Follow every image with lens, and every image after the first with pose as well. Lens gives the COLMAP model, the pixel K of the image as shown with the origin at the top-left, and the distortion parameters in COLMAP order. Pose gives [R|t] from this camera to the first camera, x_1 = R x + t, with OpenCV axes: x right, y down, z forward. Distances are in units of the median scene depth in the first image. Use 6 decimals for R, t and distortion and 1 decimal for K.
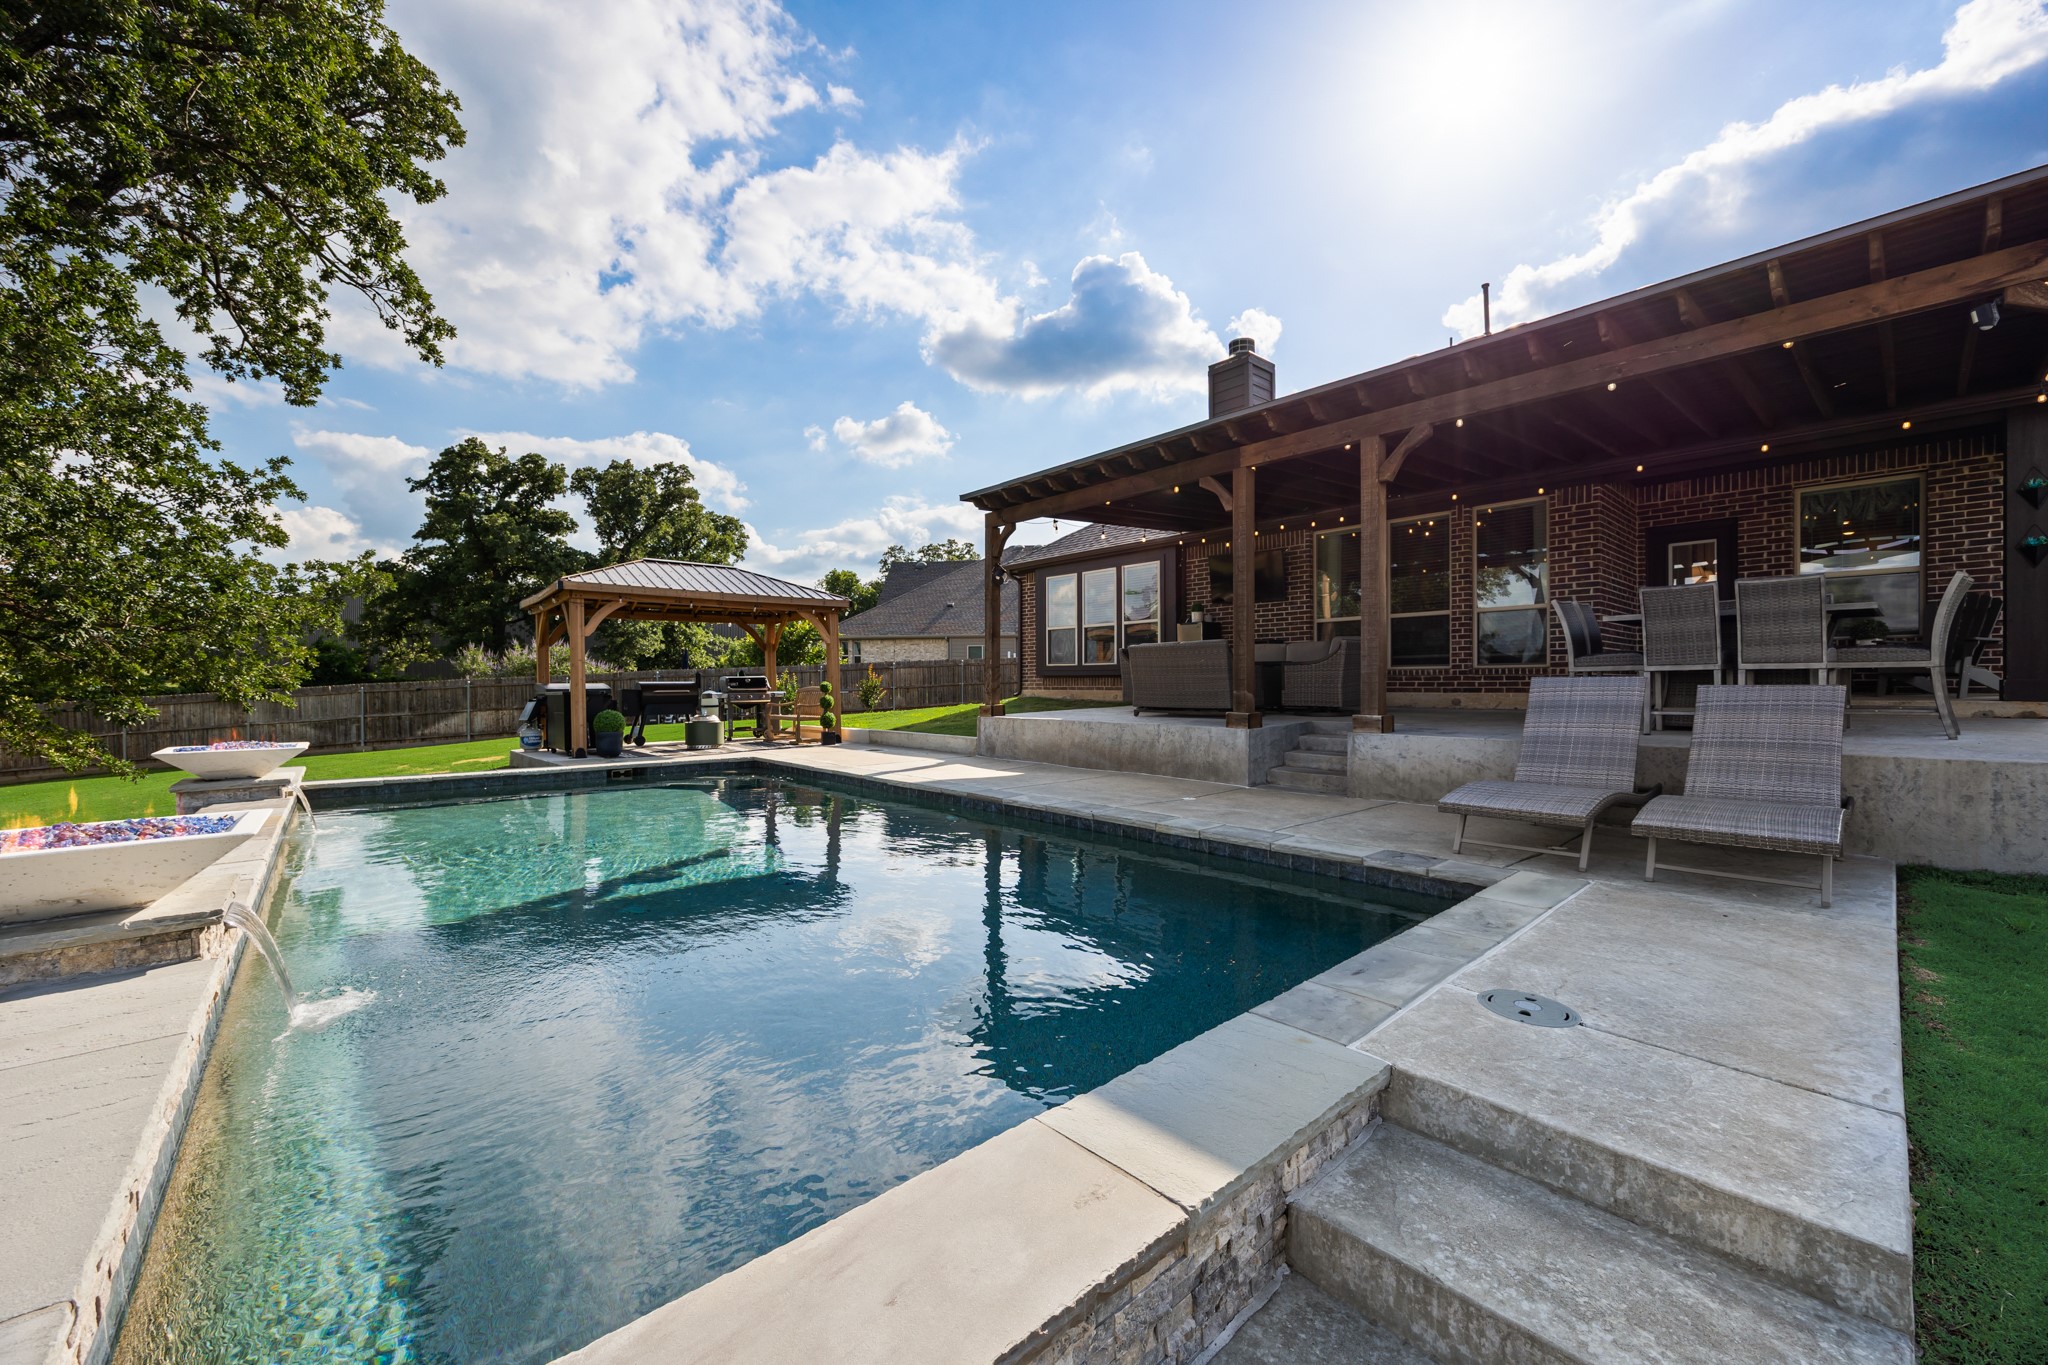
lens RADIAL K [[797.1, 0, 1026.7], [0, 797.1, 683.8], [0, 0, 1]] dist [0.008573, -0.001162]
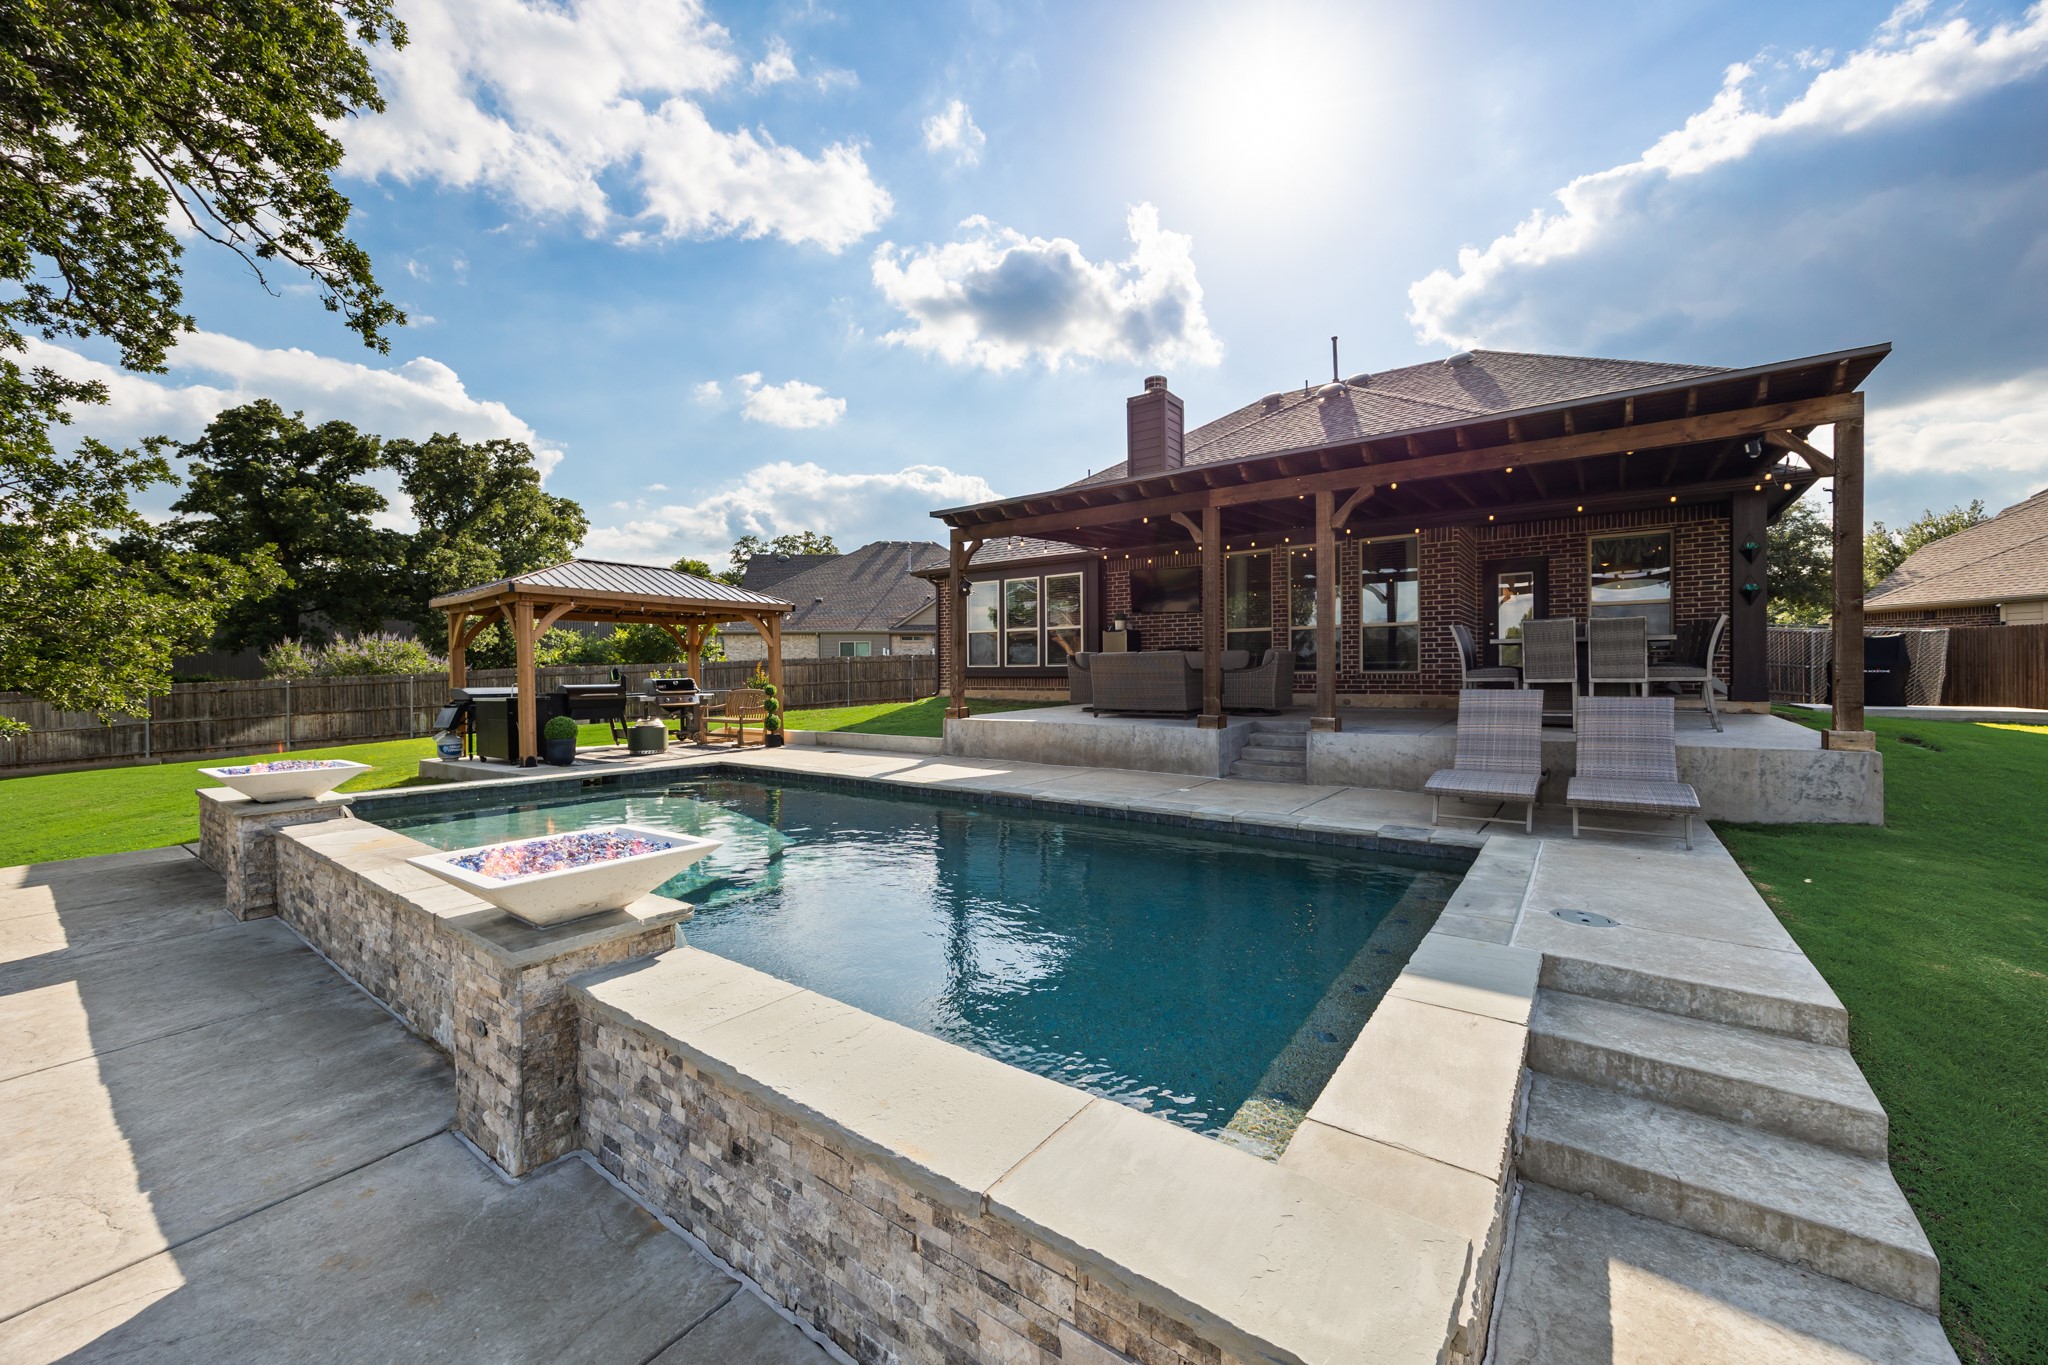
lens RADIAL K [[797.1, 0, 1031.2], [0, 797.1, 674.0], [0, 0, 1]] dist [0.008573, -0.001162]
pose [[0.978781, -0.000405, 0.204910, -0.141125], [0.001186, 0.999992, -0.003691, -0.012677], [-0.204907, 0.003856, 0.978774, -0.058782]]
